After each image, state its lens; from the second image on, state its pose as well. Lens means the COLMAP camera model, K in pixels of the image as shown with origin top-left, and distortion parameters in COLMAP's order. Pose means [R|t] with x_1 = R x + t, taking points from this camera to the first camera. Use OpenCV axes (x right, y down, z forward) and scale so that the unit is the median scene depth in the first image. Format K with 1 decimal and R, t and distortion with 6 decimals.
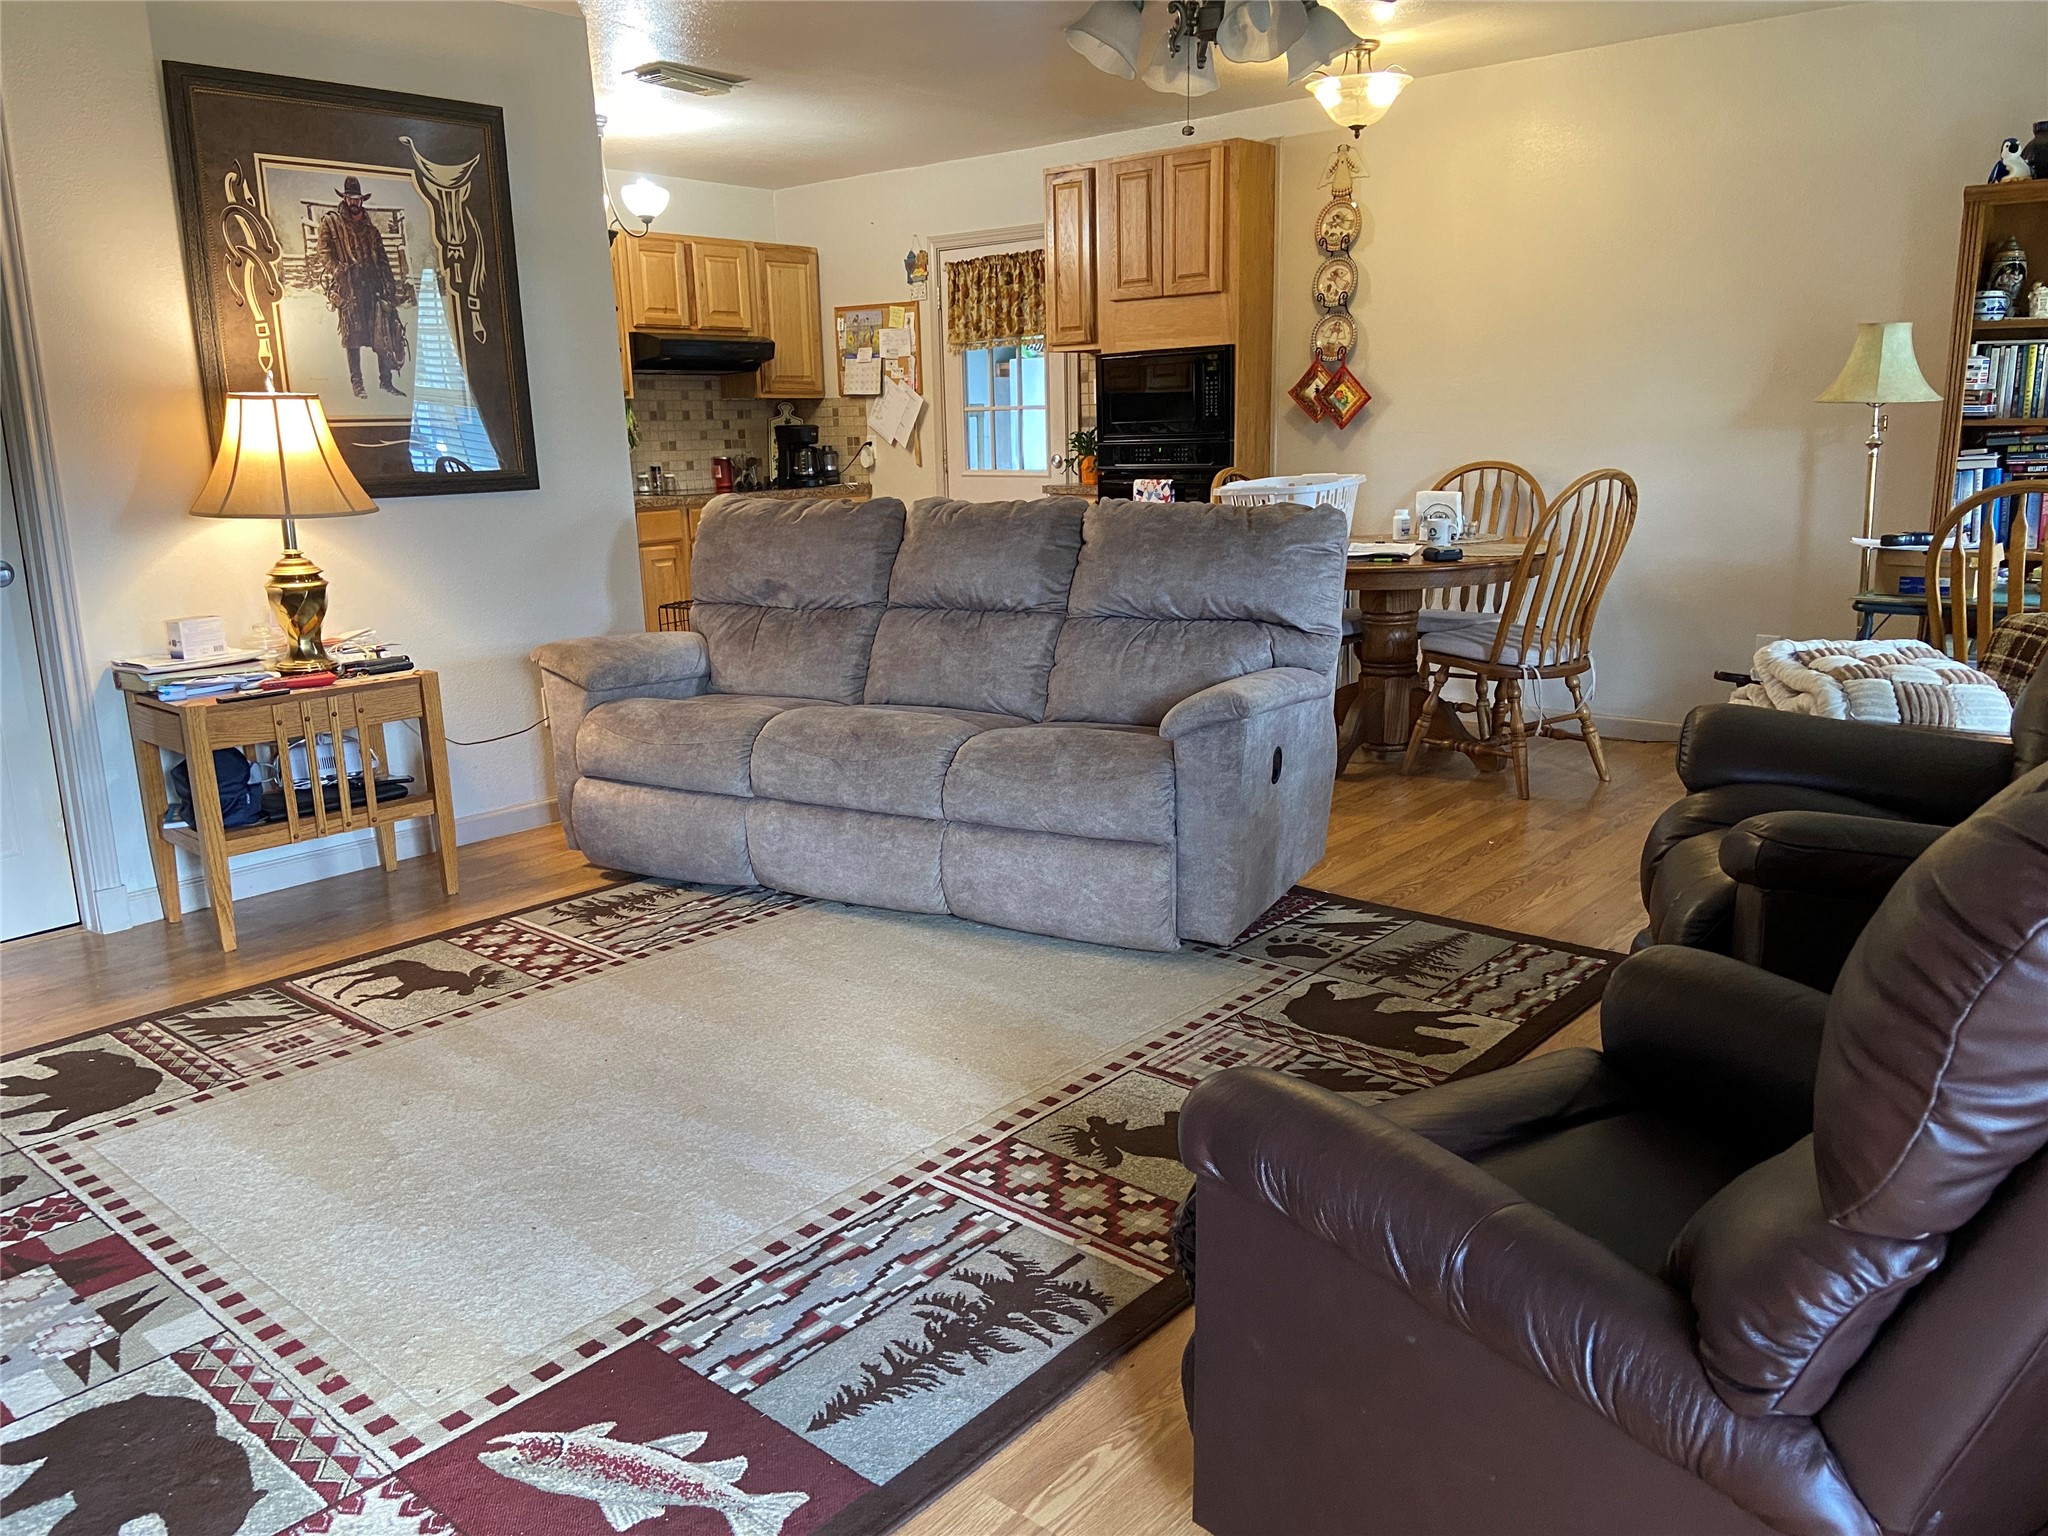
lens RADIAL K [[1542.9, 0, 1042.0], [0, 1542.9, 767.1], [0, 0, 1]] dist [0.060619, -0.068664]
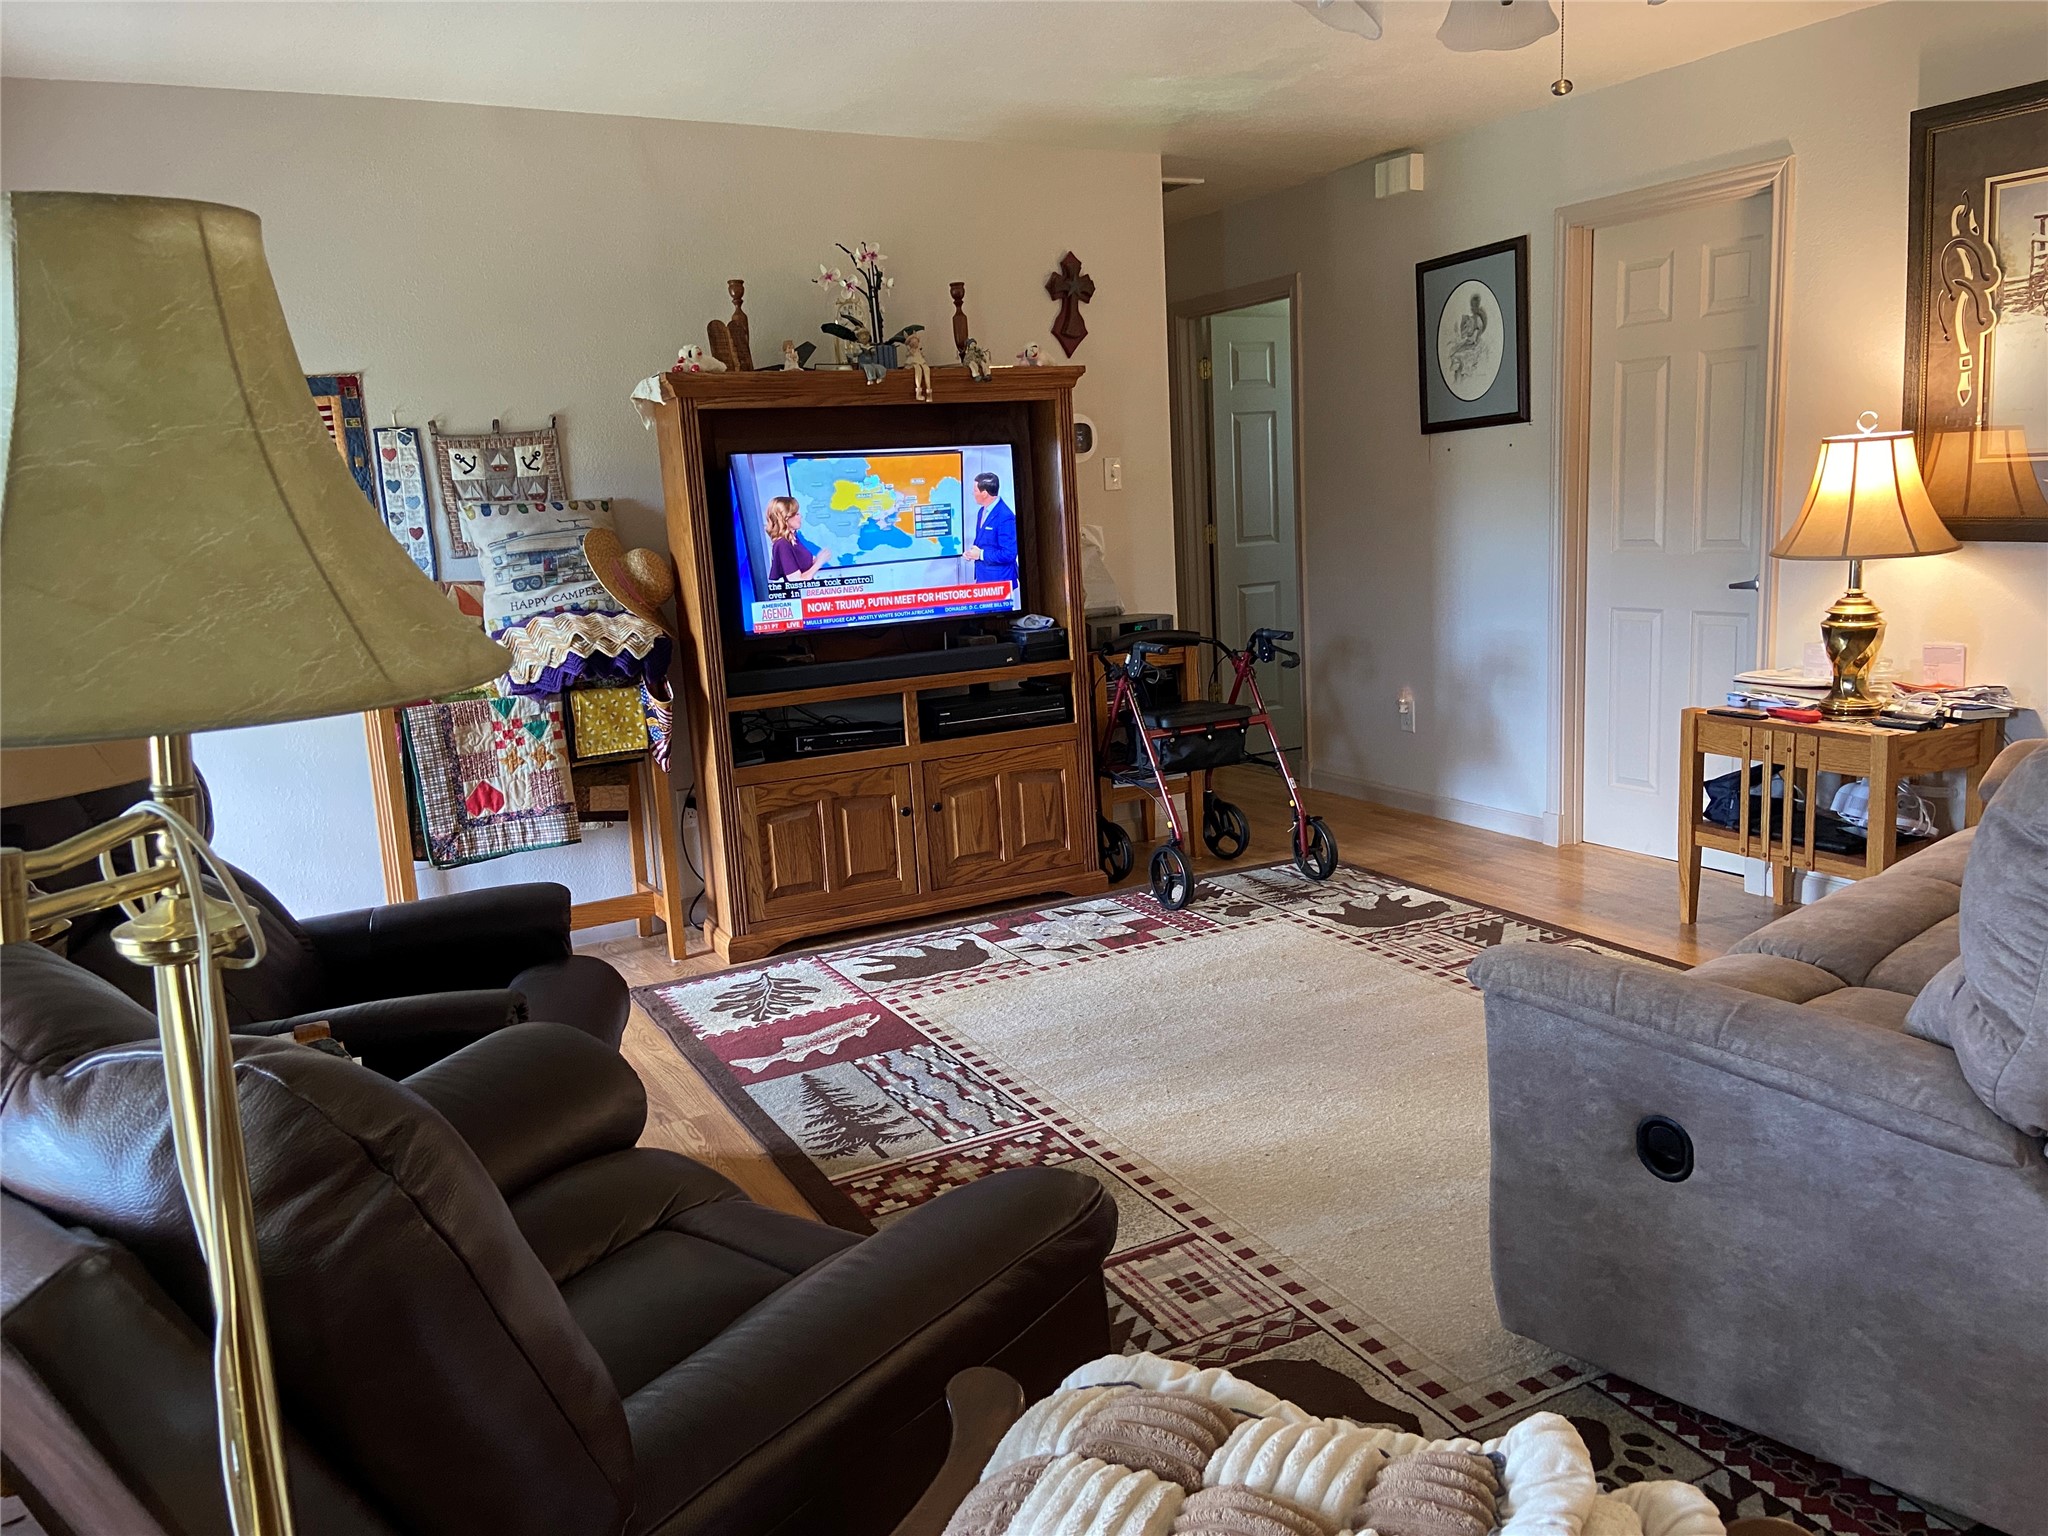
lens RADIAL K [[1542.9, 0, 1020.0], [0, 1542.9, 757.8], [0, 0, 1]] dist [0.060619, -0.068664]
pose [[-0.385456, 0.199616, -0.900876, 0.887333], [-0.145398, 0.950983, 0.272930, -0.312925], [0.911199, 0.236188, -0.337538, 1.176009]]
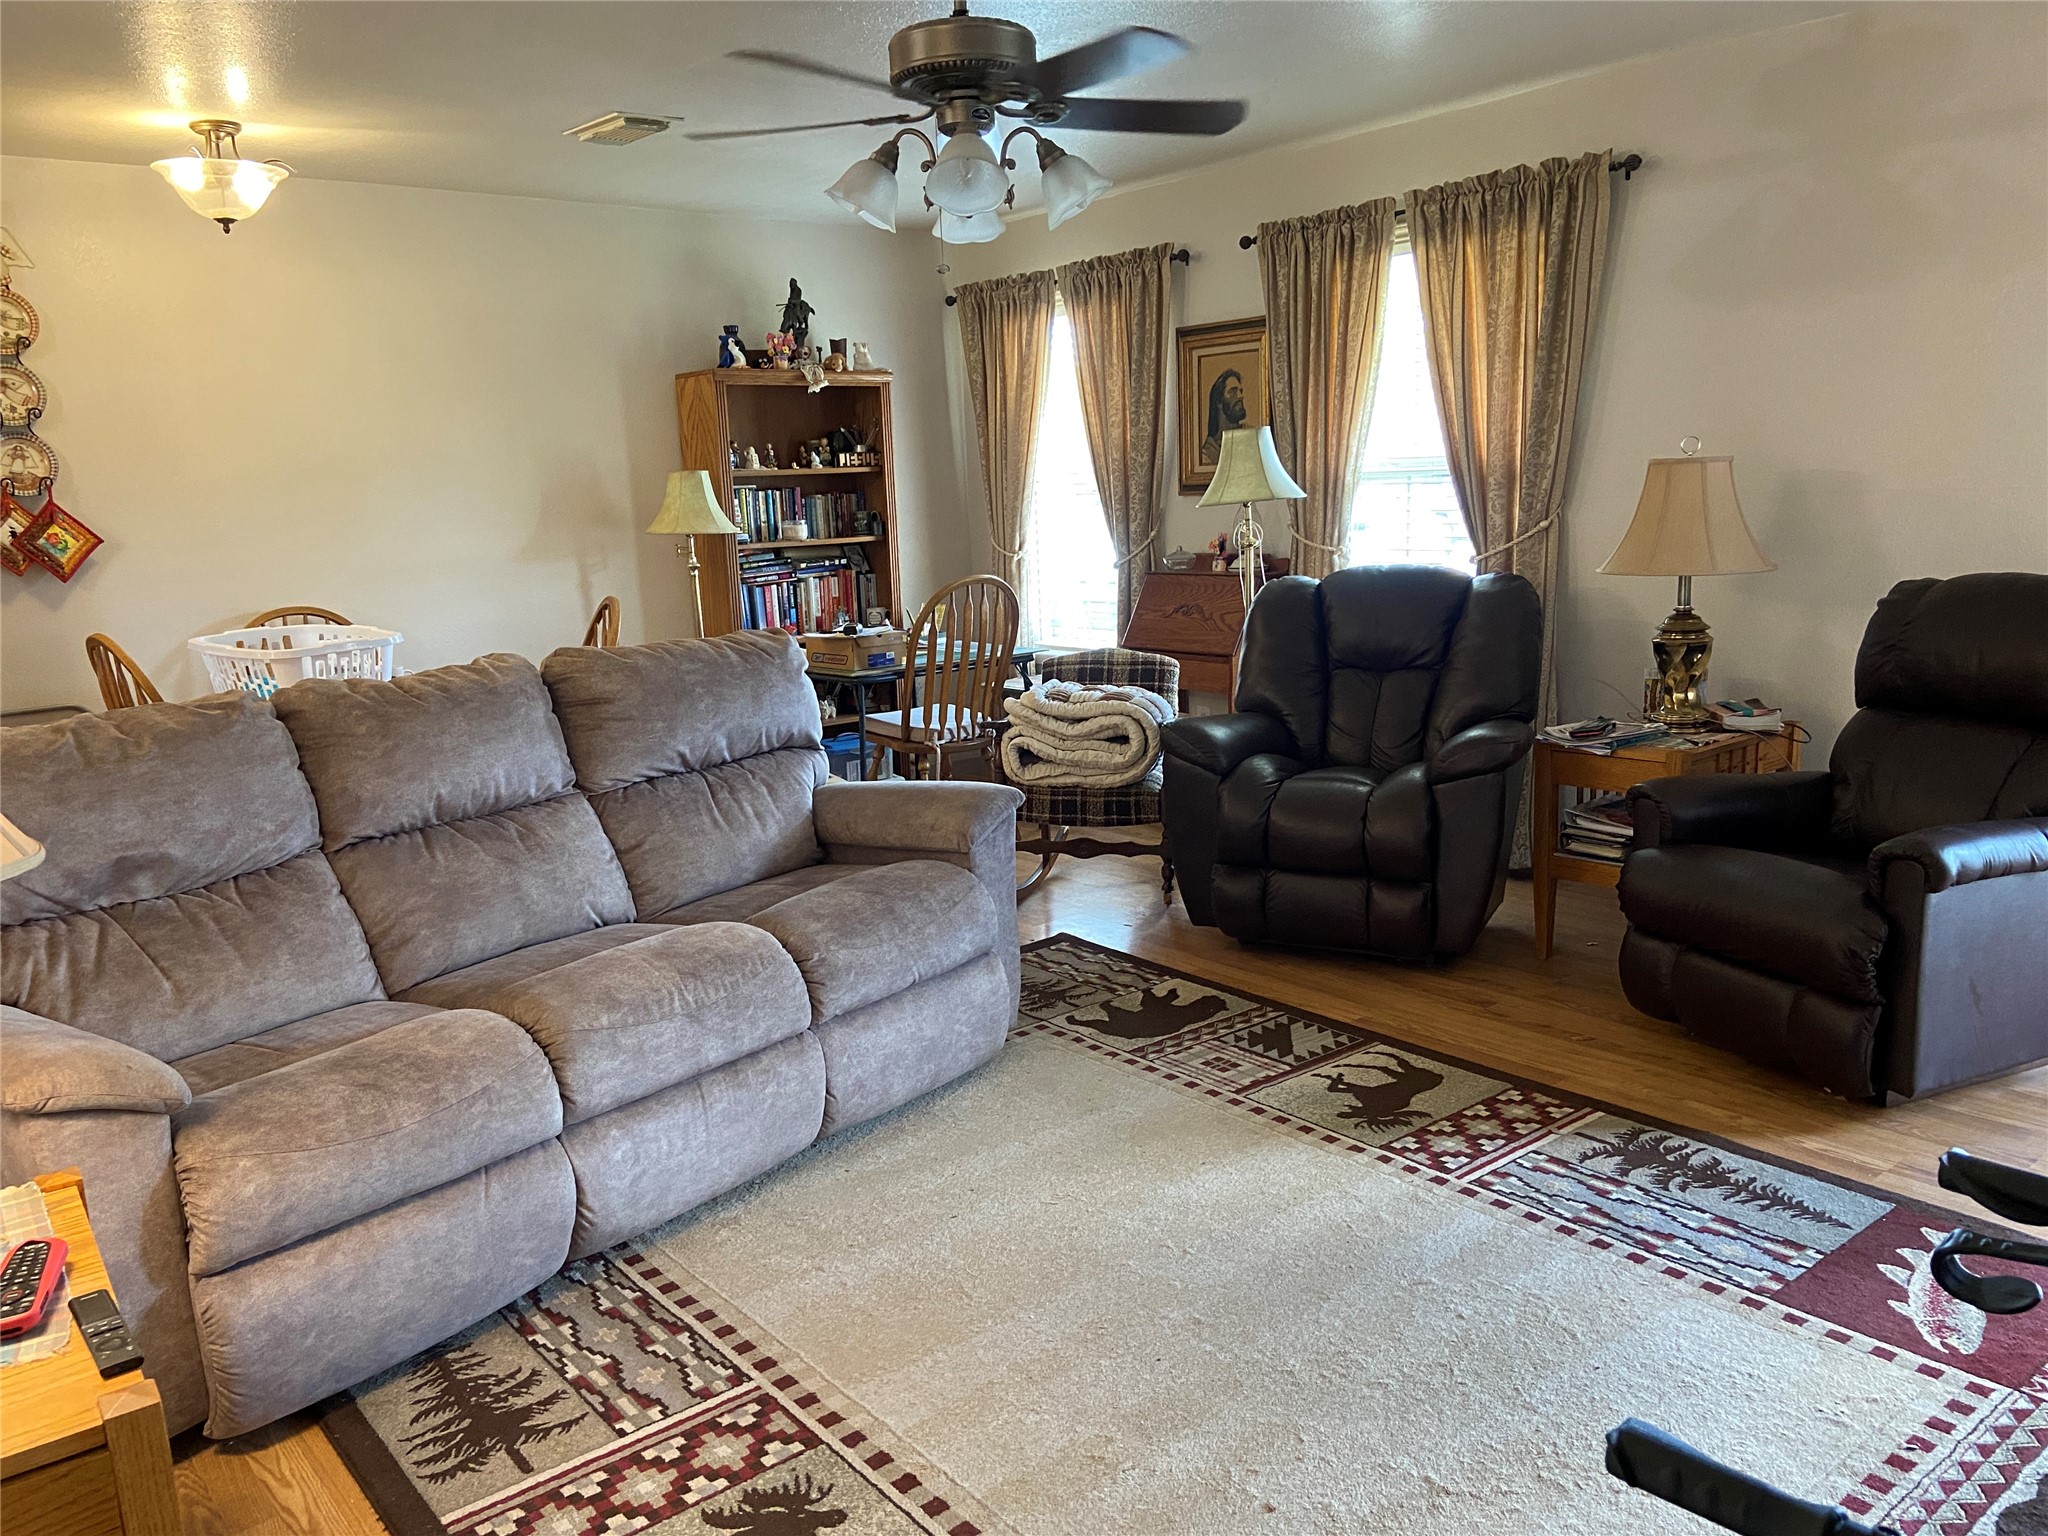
lens RADIAL K [[1542.9, 0, 1014.3], [0, 1542.9, 760.4], [0, 0, 1]] dist [0.060619, -0.068664]
pose [[0.196457, -0.171326, 0.965428, -1.041303], [0.261377, 0.958139, 0.116845, -0.218576], [-0.945033, 0.229386, 0.233013, 0.855480]]
